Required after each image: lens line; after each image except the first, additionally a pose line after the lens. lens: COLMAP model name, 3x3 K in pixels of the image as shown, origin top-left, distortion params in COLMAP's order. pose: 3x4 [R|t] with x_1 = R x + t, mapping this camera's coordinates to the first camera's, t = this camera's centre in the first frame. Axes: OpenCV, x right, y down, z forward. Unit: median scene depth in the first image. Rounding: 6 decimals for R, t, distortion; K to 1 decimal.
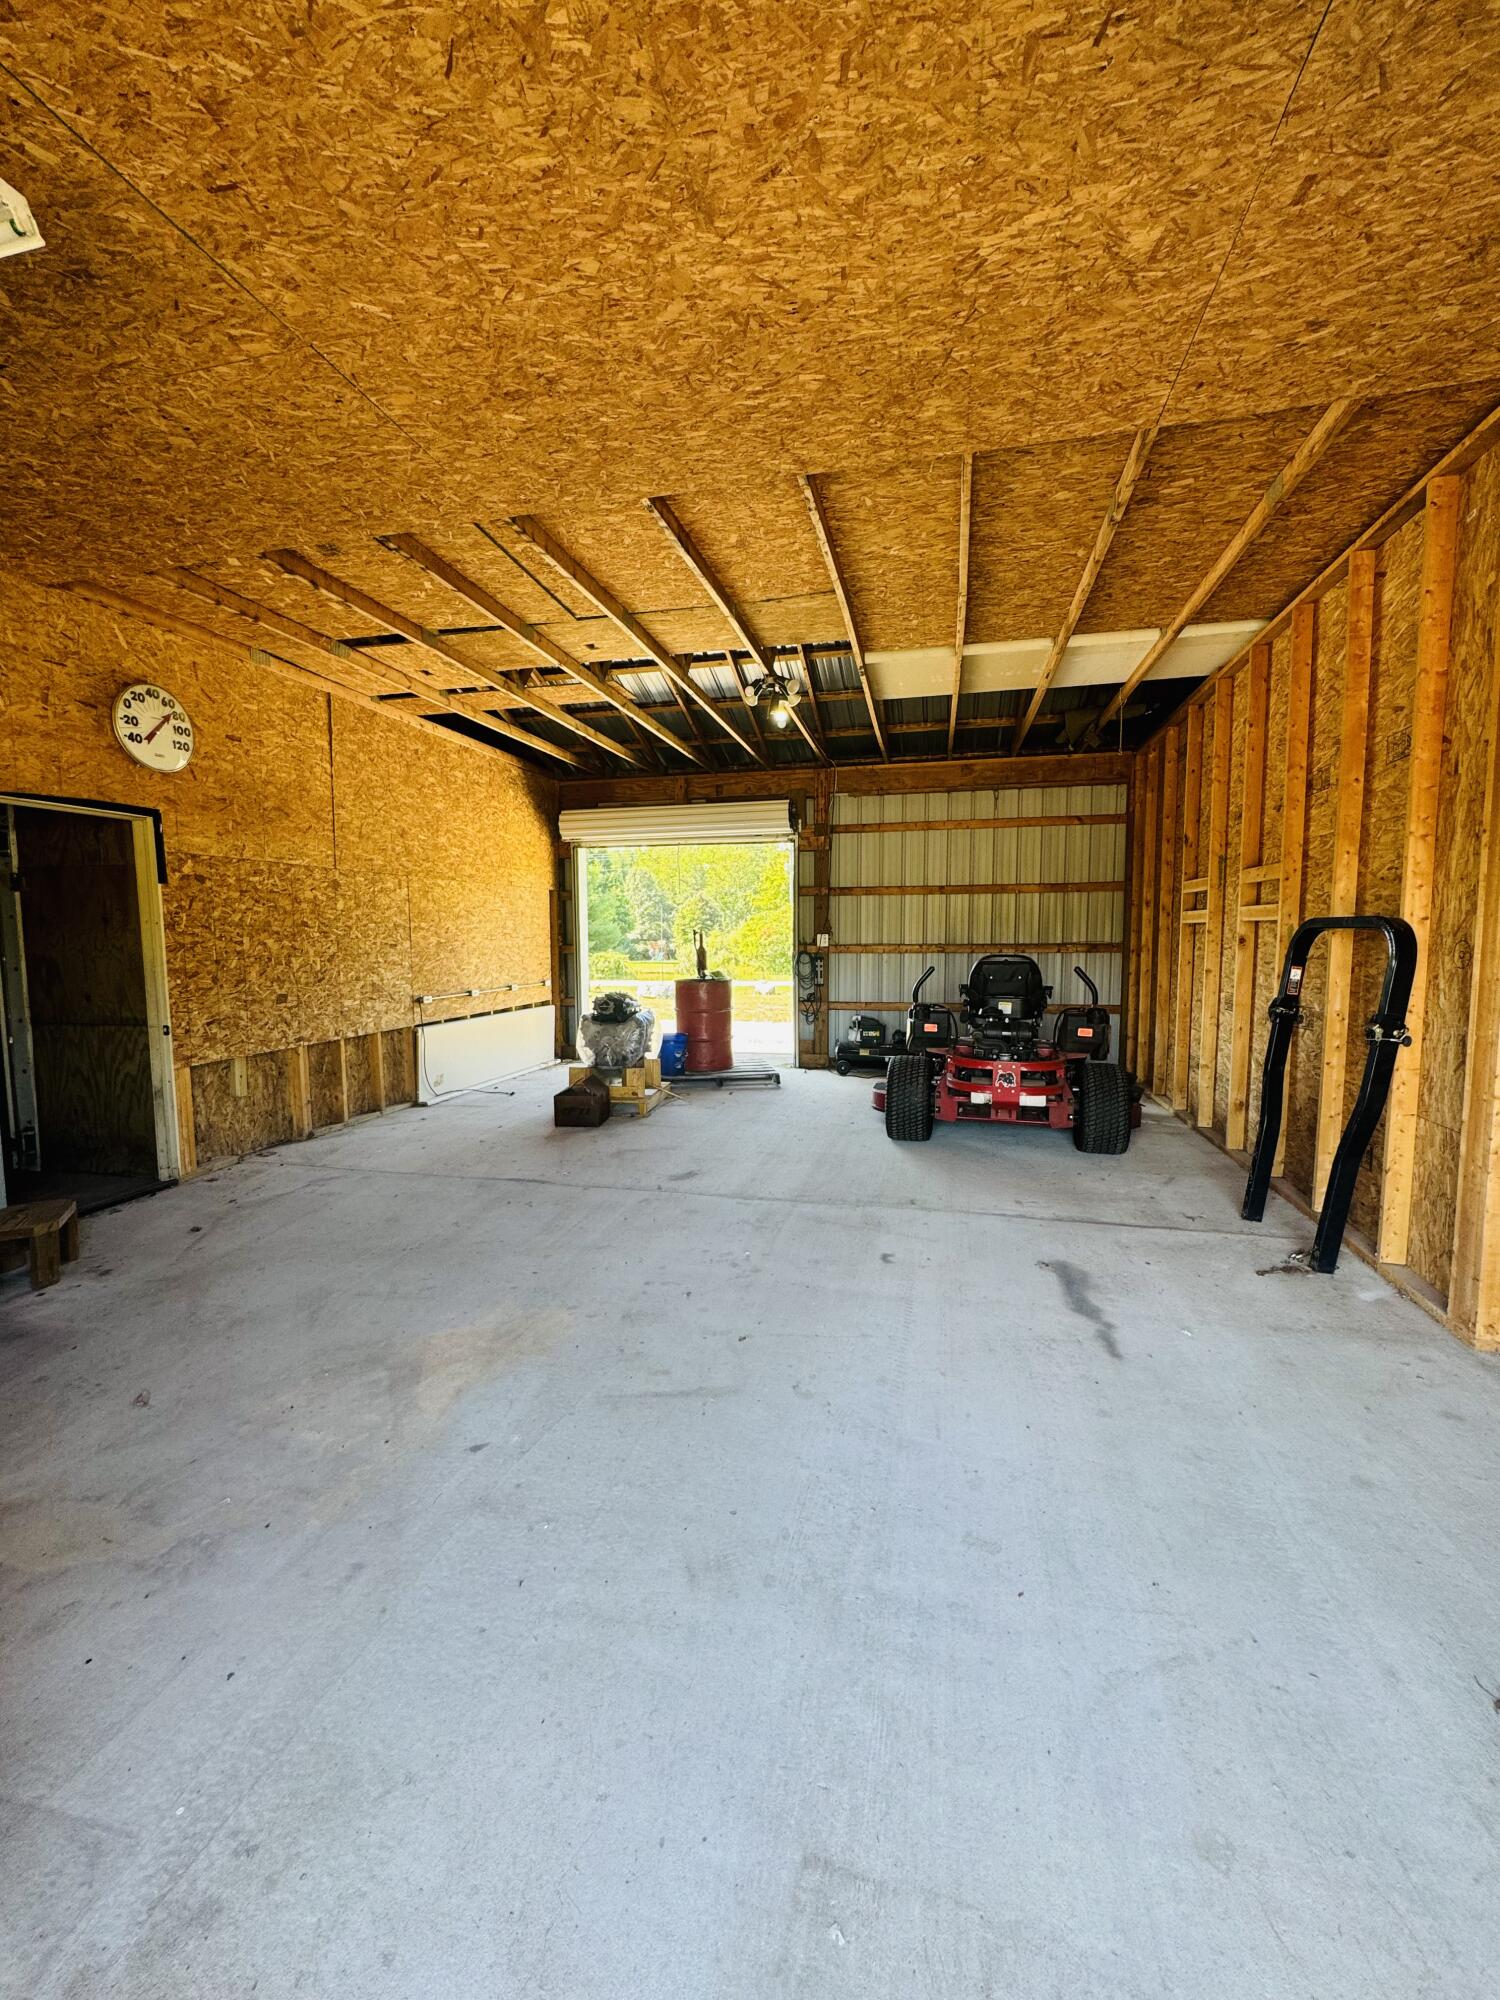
lens RADIAL K [[804.0, 0, 750.0], [0, 804.0, 1000.0], [0, 0, 1]] dist [-0.003154, 0.000104]
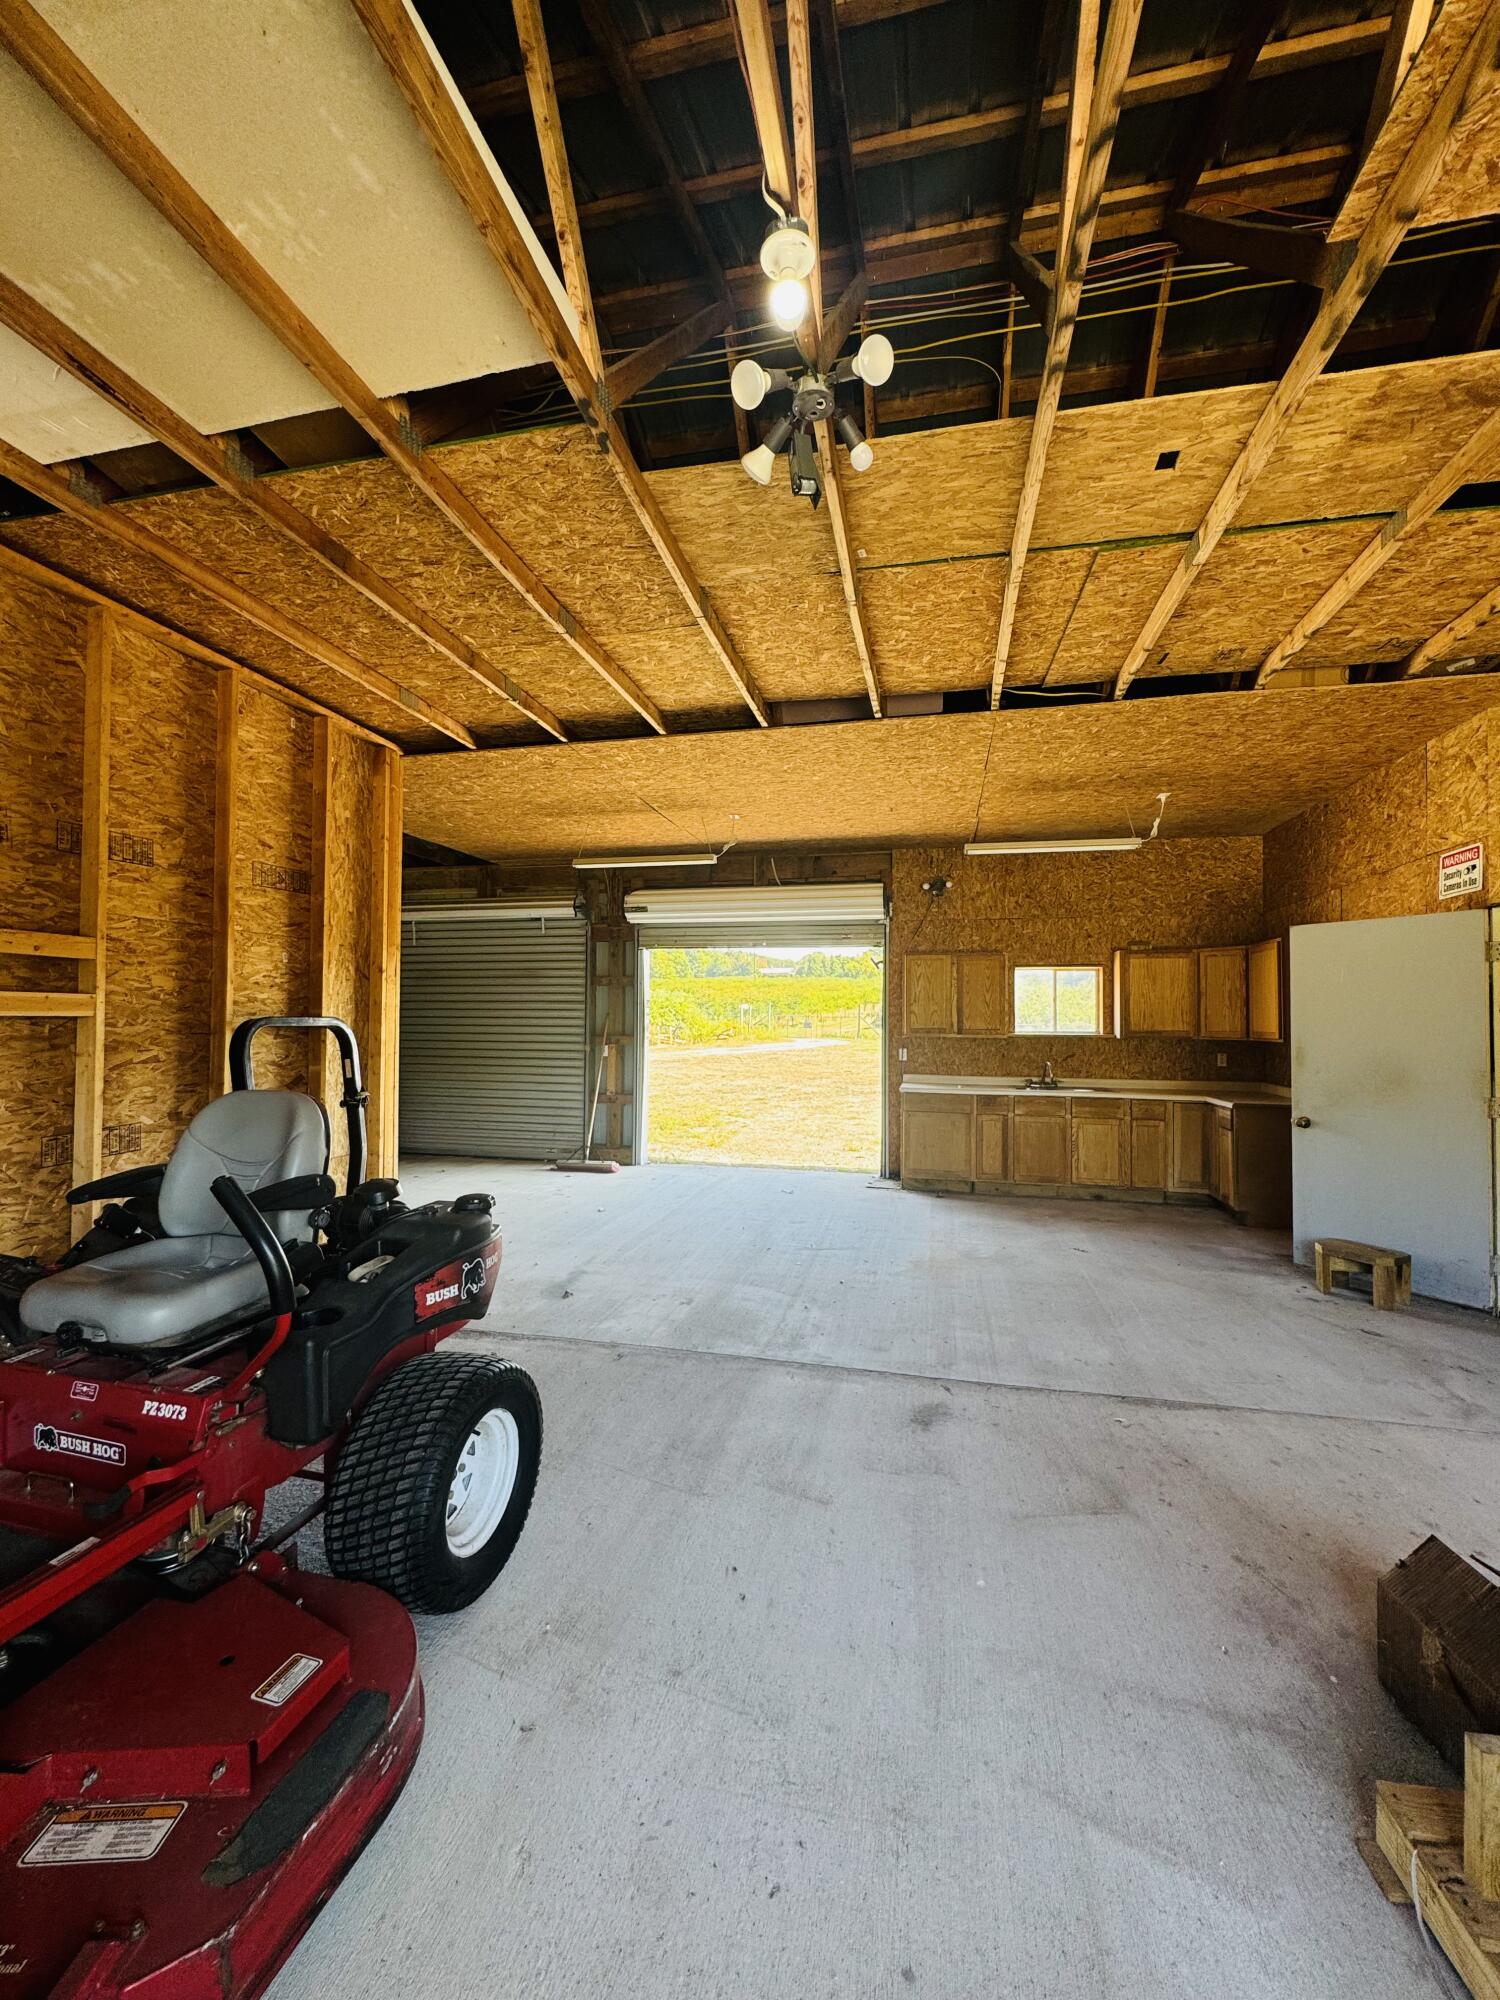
lens RADIAL K [[804.0, 0, 750.0], [0, 804.0, 1000.0], [0, 0, 1]] dist [-0.003154, 0.000104]
pose [[-0.999955, -0.001845, -0.009259, 0.080983], [-0.002419, 0.998048, 0.062404, -0.180501], [0.009125, 0.062424, -0.998008, 1.941448]]
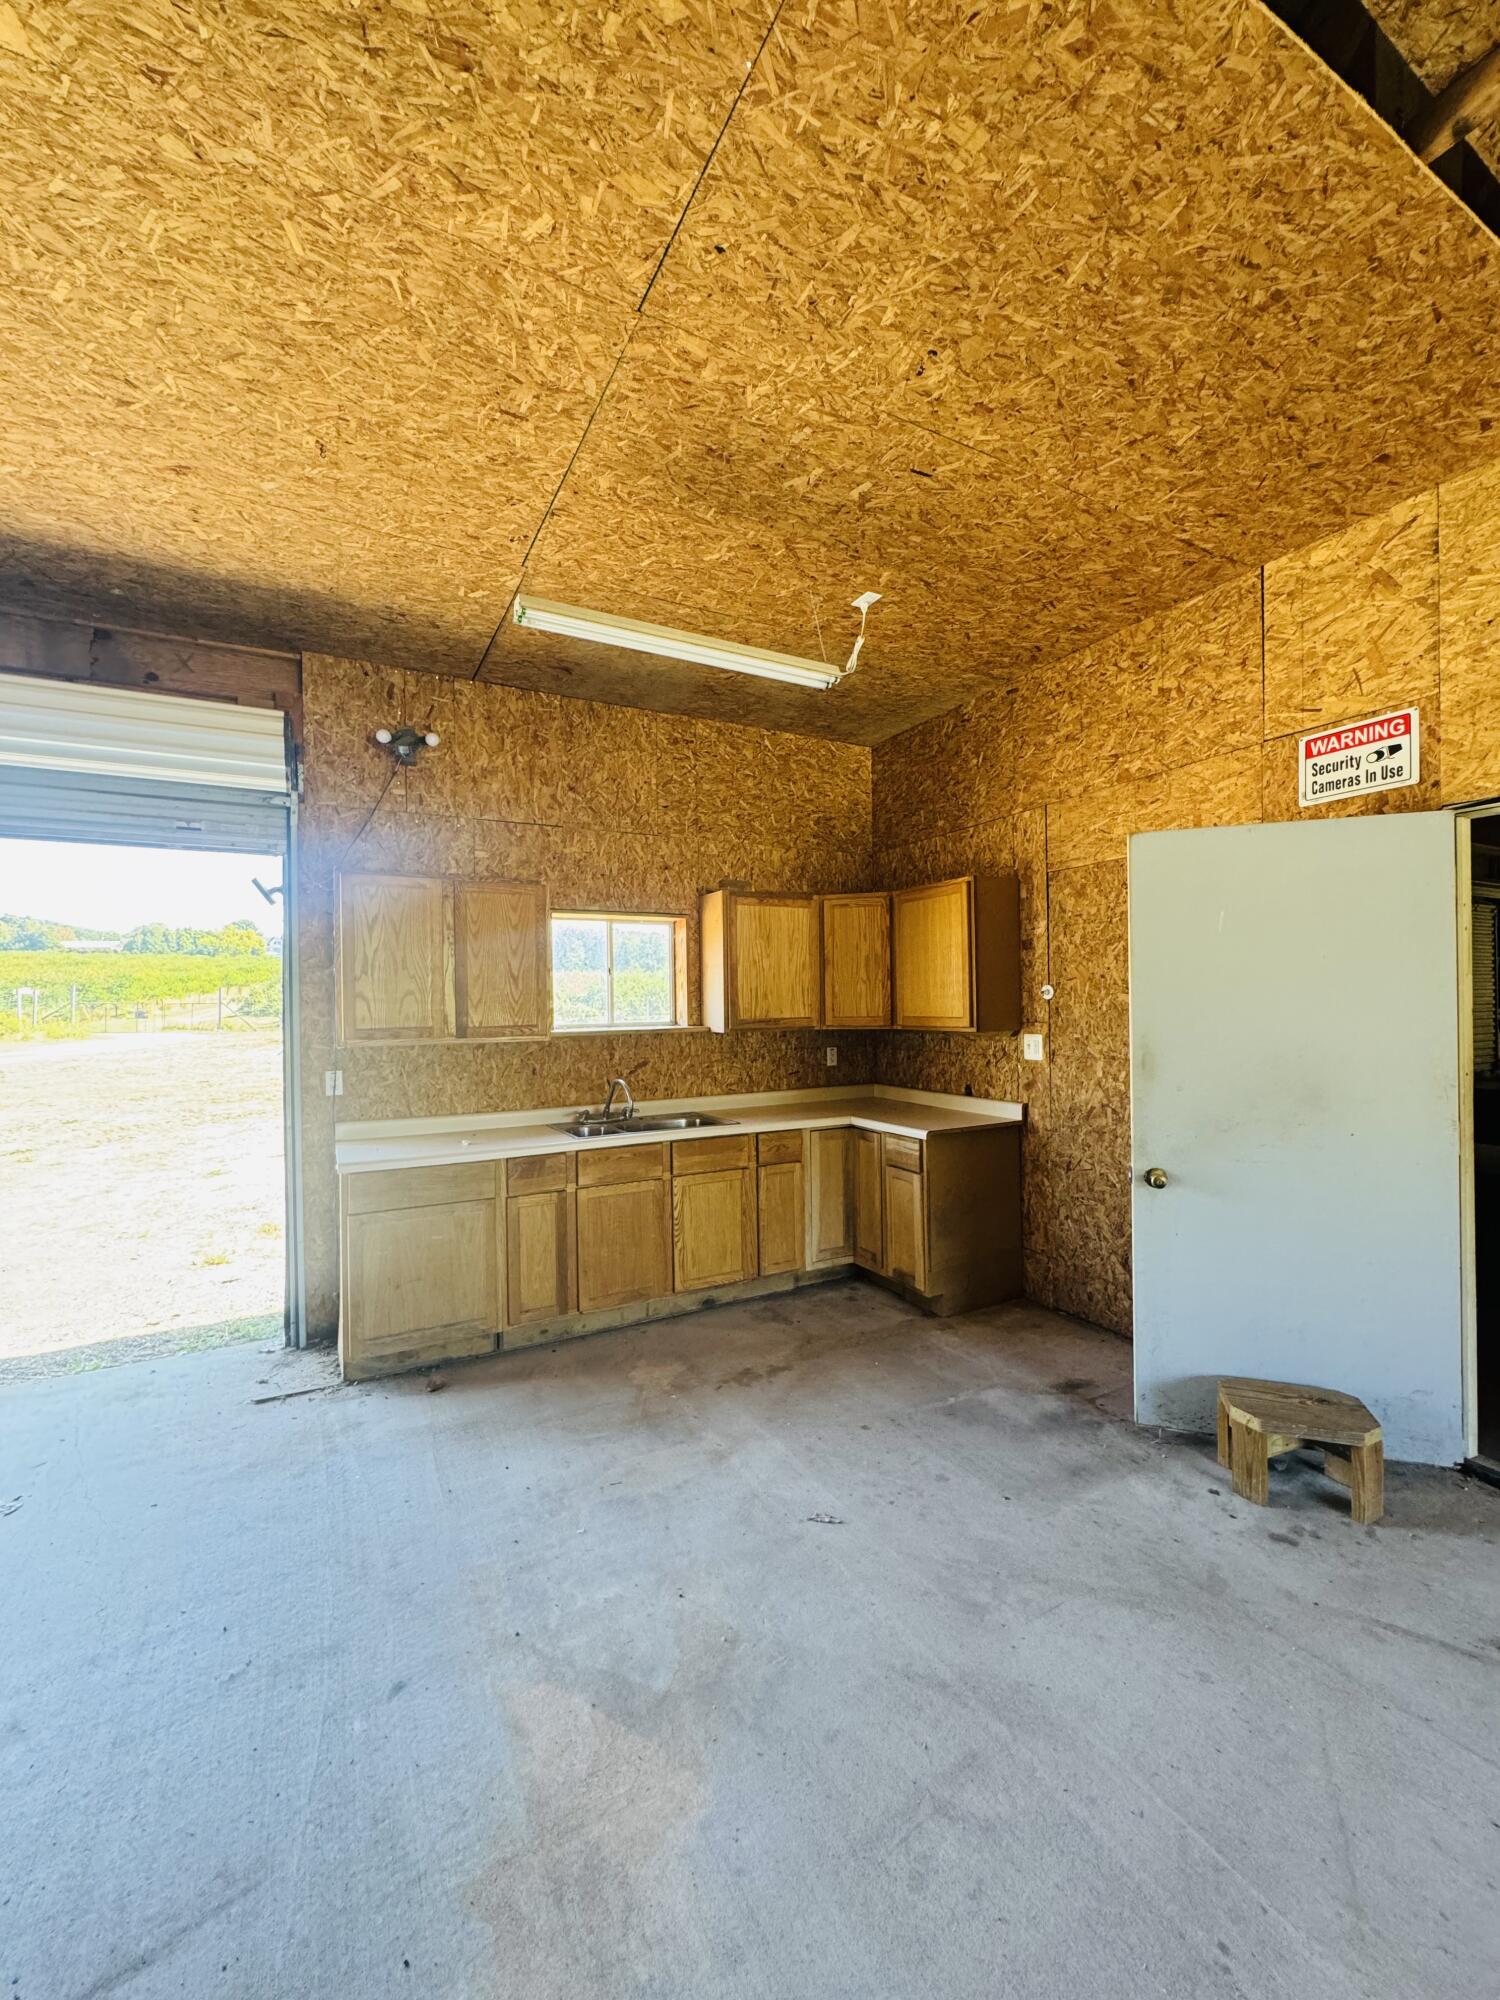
lens RADIAL K [[804.0, 0, 750.0], [0, 804.0, 1000.0], [0, 0, 1]] dist [-0.003154, 0.000104]
pose [[-0.746385, 0.016918, -0.665300, -0.048440], [-0.039343, 0.996807, 0.069485, -0.109303], [0.664351, 0.078038, -0.743336, 1.016604]]
